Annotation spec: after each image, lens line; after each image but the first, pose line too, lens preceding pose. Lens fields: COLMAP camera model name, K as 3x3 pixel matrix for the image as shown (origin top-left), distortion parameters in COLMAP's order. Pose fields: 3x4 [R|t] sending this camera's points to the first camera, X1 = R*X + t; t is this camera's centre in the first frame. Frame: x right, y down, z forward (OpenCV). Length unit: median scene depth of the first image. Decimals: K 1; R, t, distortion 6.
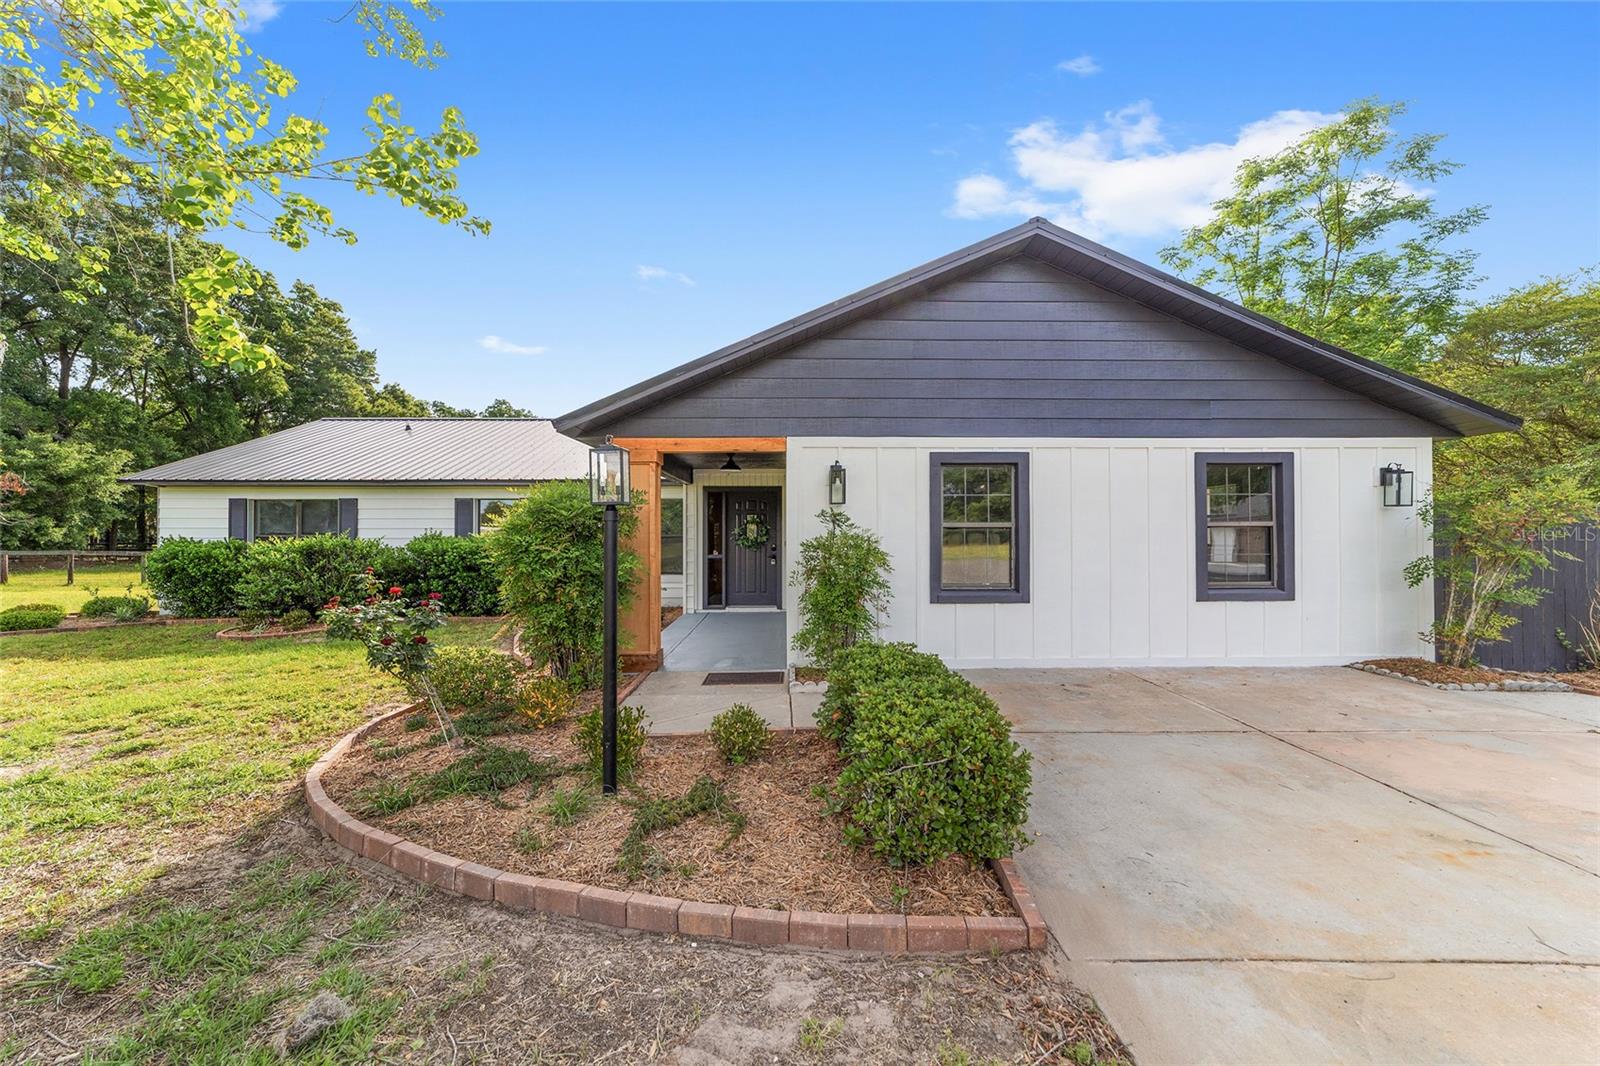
lens RADIAL K [[611.8, 0, 796.4], [0, 611.8, 535.4], [0, 0, 1]] dist [-0.014221, 0.008500]
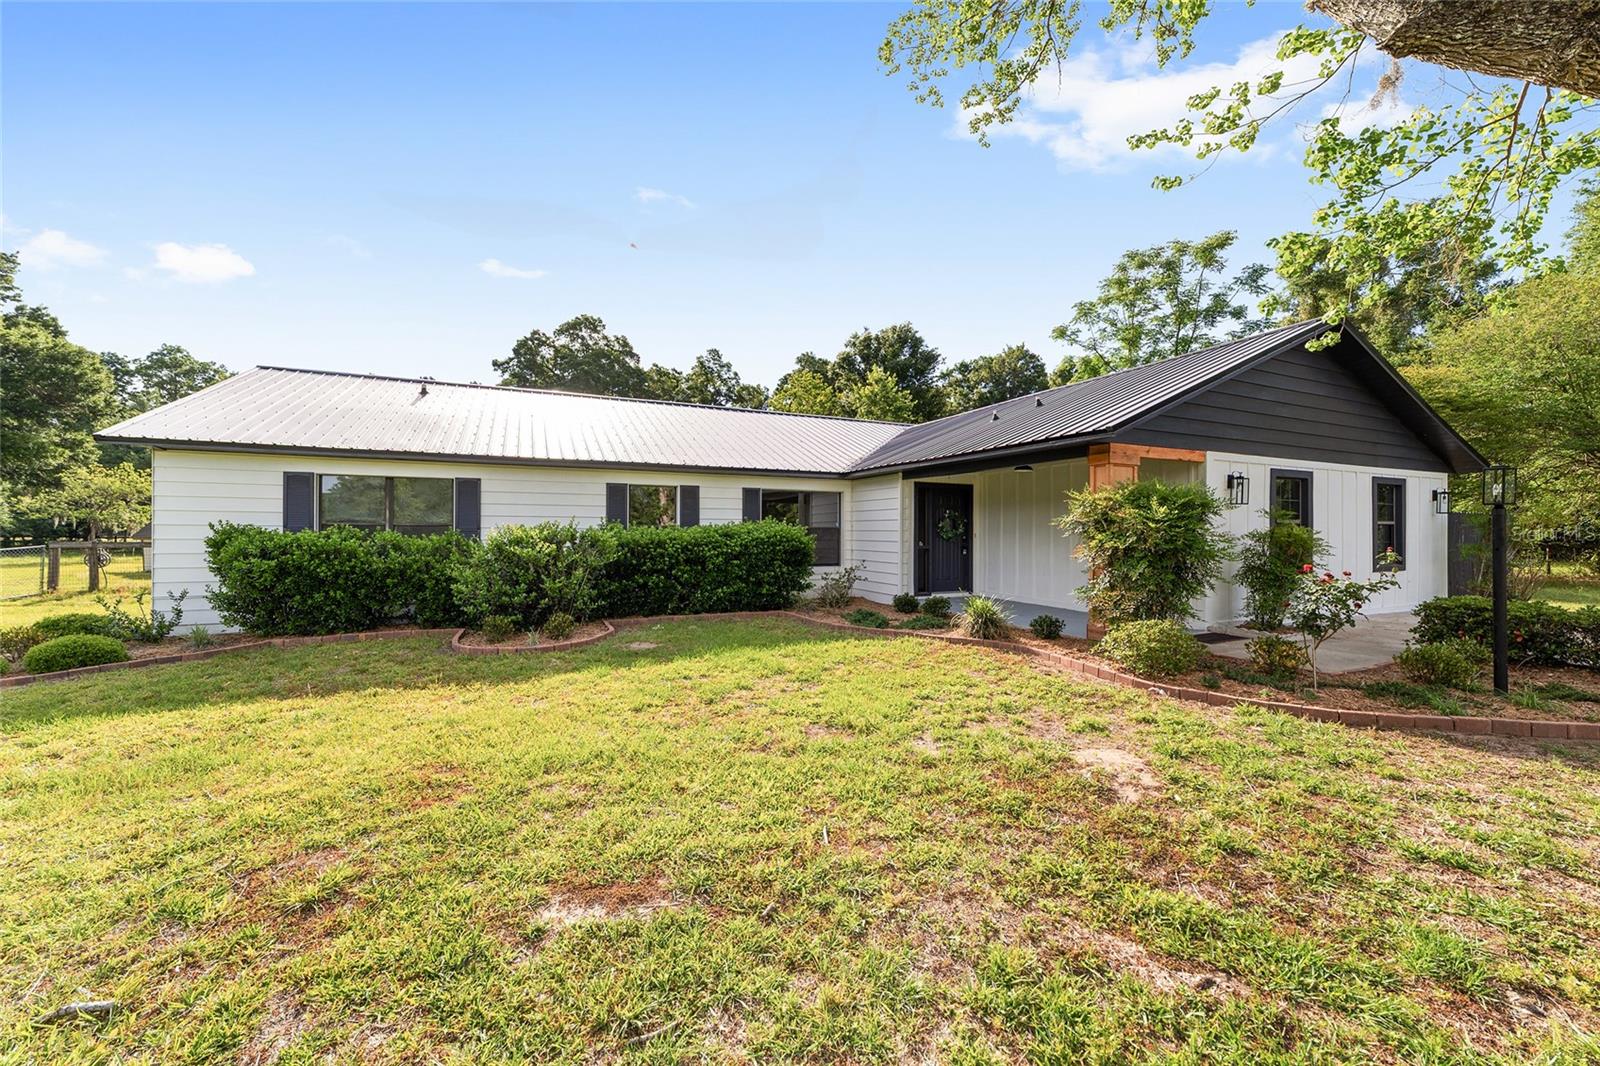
lens RADIAL K [[611.8, 0, 796.4], [0, 611.8, 535.4], [0, 0, 1]] dist [-0.014221, 0.008500]
pose [[0.917320, 0.003632, 0.398134, -0.756055], [-0.006532, 0.999961, 0.005927, 0.008730], [-0.398097, -0.008038, 0.917308, 0.094233]]
